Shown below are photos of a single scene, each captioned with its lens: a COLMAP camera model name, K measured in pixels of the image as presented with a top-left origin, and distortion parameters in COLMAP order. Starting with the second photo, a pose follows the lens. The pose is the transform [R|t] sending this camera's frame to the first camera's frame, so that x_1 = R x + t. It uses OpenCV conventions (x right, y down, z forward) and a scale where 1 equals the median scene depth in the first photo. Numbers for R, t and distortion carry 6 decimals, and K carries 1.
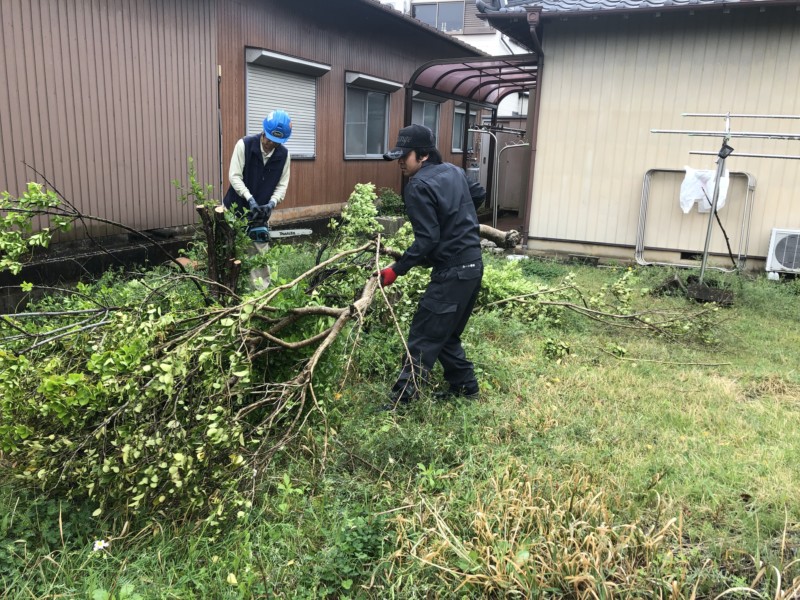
lens RADIAL K [[655.1, 0, 396.5], [0, 655.1, 305.1], [0, 0, 1]] dist [0.031447, -0.000155]
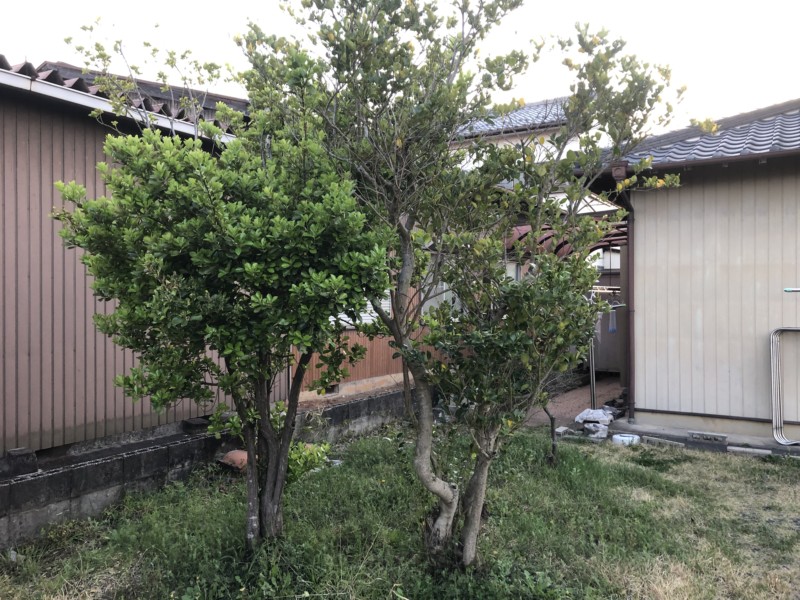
lens RADIAL K [[655.1, 0, 394.9], [0, 655.1, 301.6], [0, 0, 1]] dist [0.031447, -0.000155]
pose [[0.989043, -0.031830, -0.144157, 0.022746], [-0.007556, 0.964287, -0.264752, -0.009702], [0.147436, 0.262940, 0.953481, 0.107907]]
